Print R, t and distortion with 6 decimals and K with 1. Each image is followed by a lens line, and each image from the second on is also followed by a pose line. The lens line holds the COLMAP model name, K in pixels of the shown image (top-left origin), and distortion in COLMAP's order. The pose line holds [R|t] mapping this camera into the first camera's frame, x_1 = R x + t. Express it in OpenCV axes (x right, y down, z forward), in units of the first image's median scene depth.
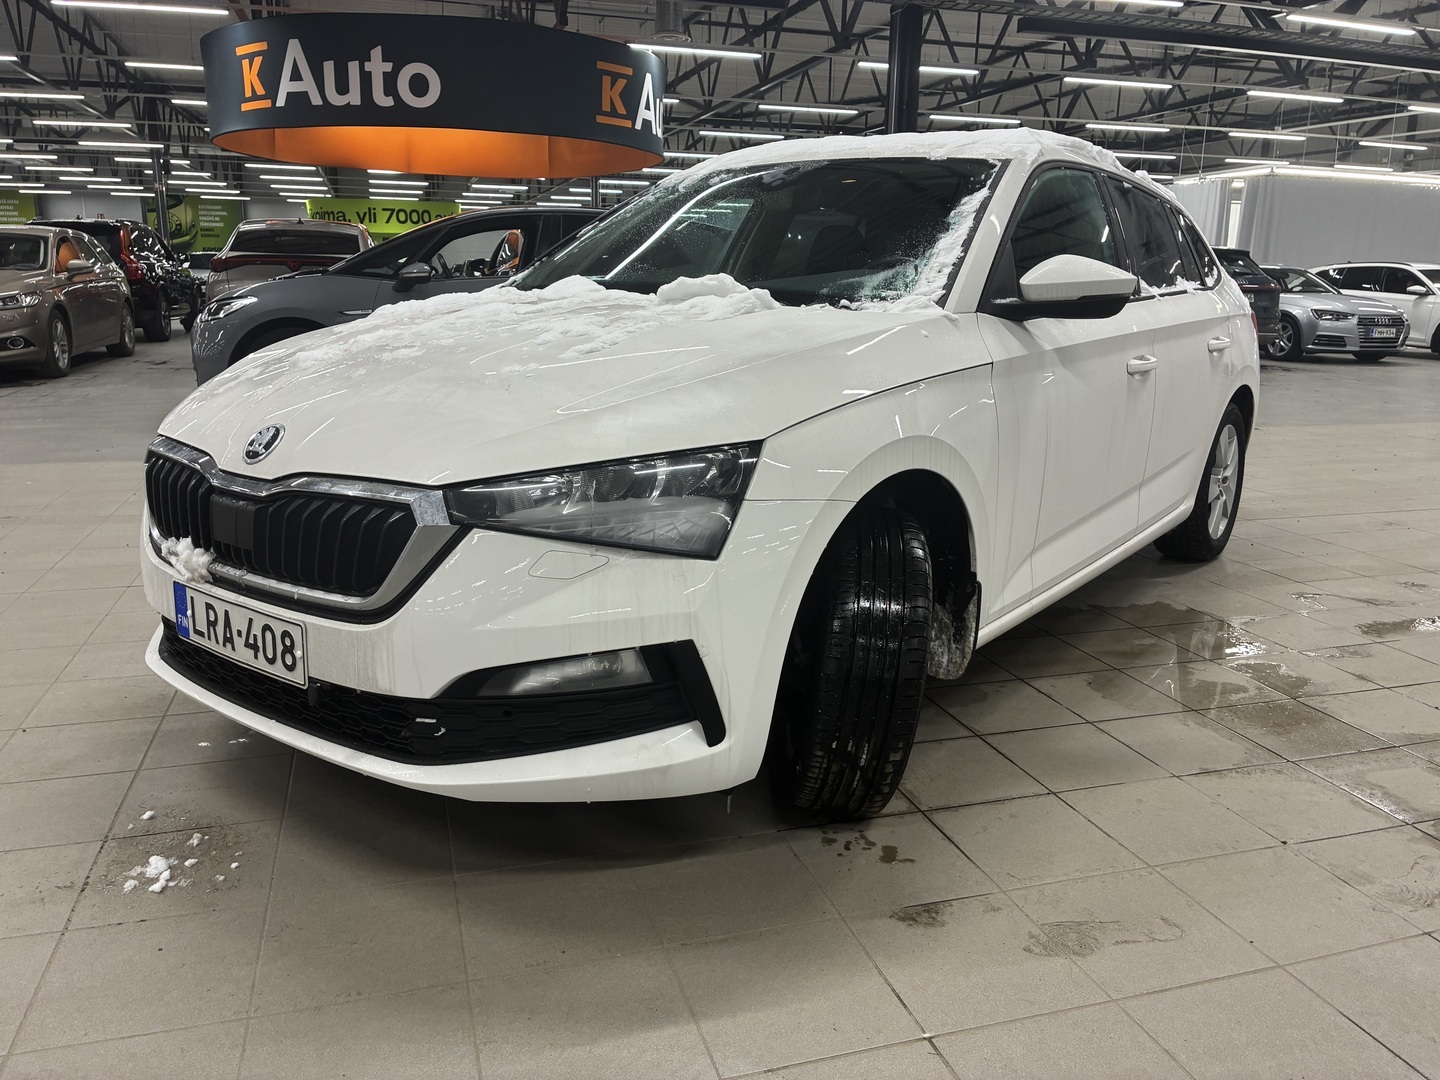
lens RADIAL K [[1097.5, 0, 720.0], [0, 1097.5, 540.0], [0, 0, 1]] dist [0.006726, 0.000046]
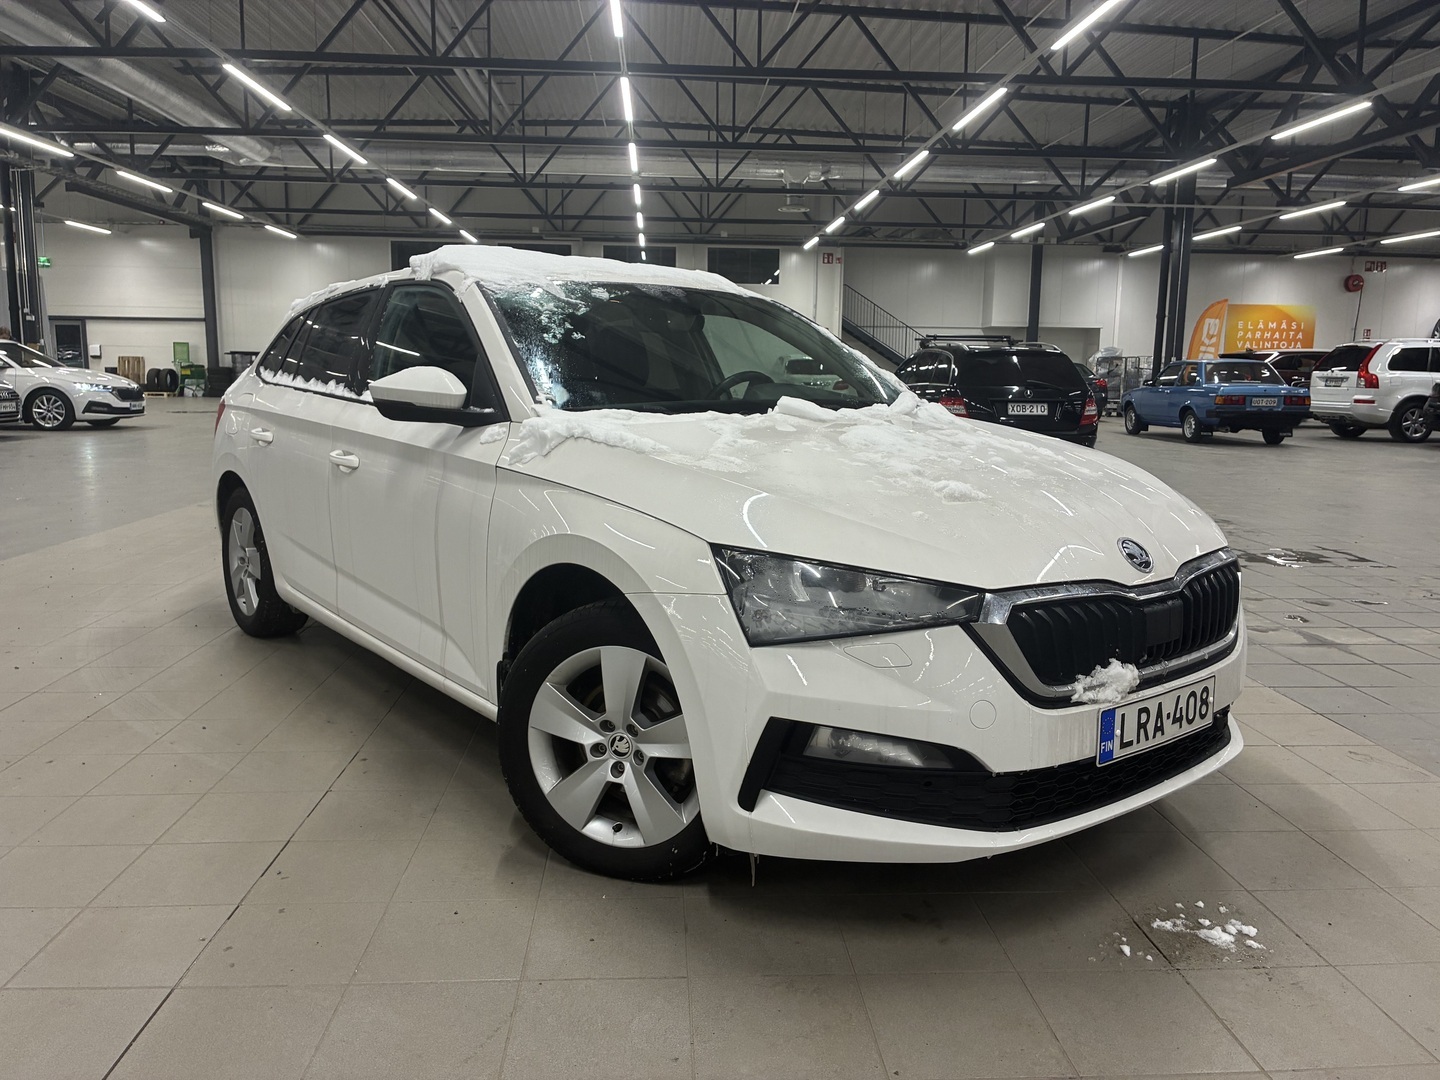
lens RADIAL K [[1097.5, 0, 720.0], [0, 1097.5, 540.0], [0, 0, 1]] dist [0.006726, 0.000046]
pose [[0.239371, -0.164461, 0.956898, -1.619474], [0.218908, 0.969315, 0.111835, -0.327154], [-0.945929, 0.182703, 0.268027, 1.091667]]
